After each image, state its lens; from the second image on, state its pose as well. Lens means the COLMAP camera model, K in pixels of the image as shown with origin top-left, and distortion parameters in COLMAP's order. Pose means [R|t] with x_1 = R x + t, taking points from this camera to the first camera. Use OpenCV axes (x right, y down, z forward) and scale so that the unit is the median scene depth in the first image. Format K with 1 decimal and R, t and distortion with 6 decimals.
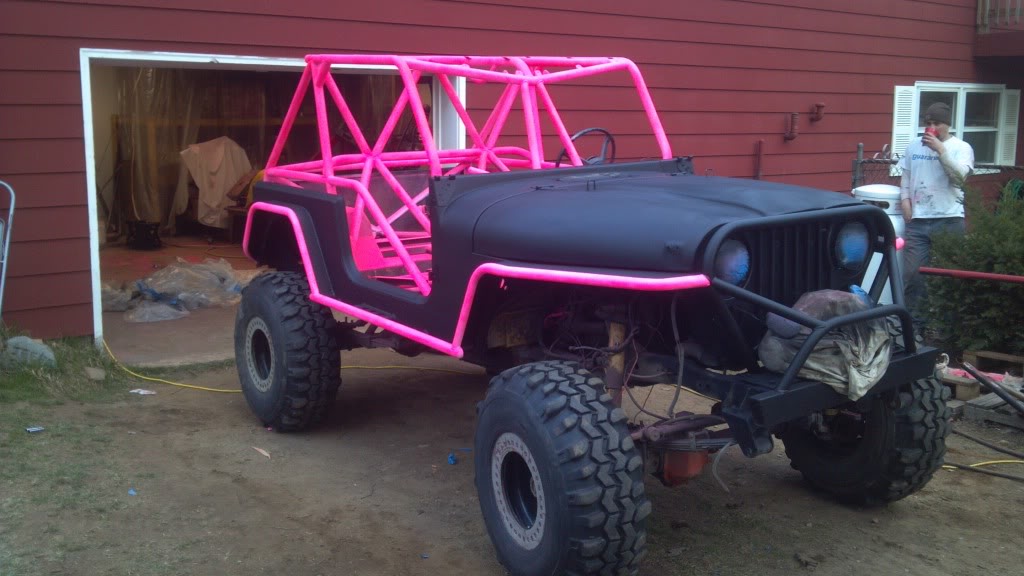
lens RADIAL K [[1149.5, 0, 509.8], [0, 1149.5, 295.1], [0, 0, 1]] dist [-0.008418, 0.000000]
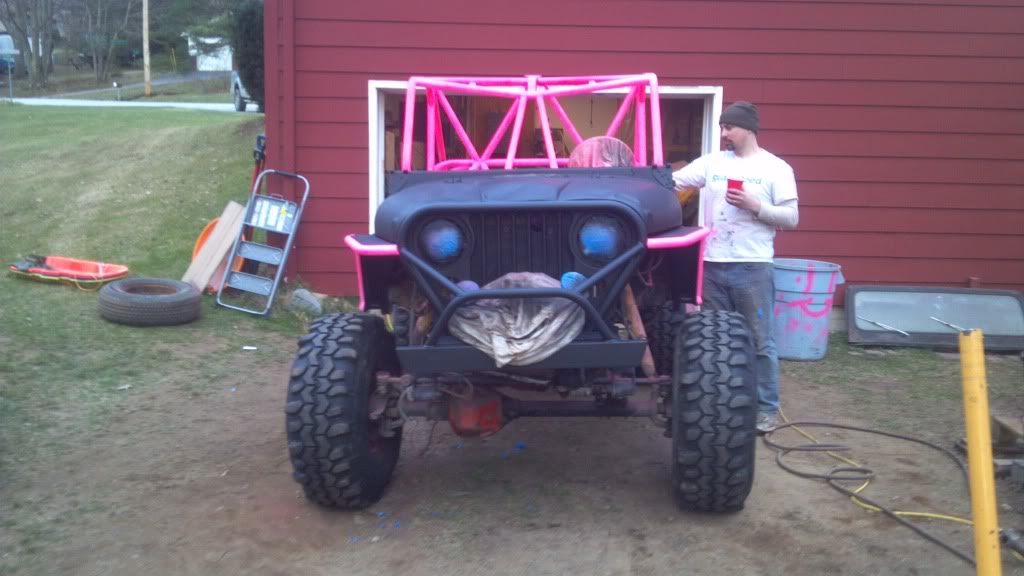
lens RADIAL K [[1149.5, 0, 506.9], [0, 1149.5, 286.6], [0, 0, 1]] dist [-0.008418, 0.000000]
pose [[0.772549, 0.087390, -0.628913, 0.834600], [-0.117233, 0.993086, -0.006015, 0.016474], [0.624039, 0.078376, 0.777452, 0.110887]]
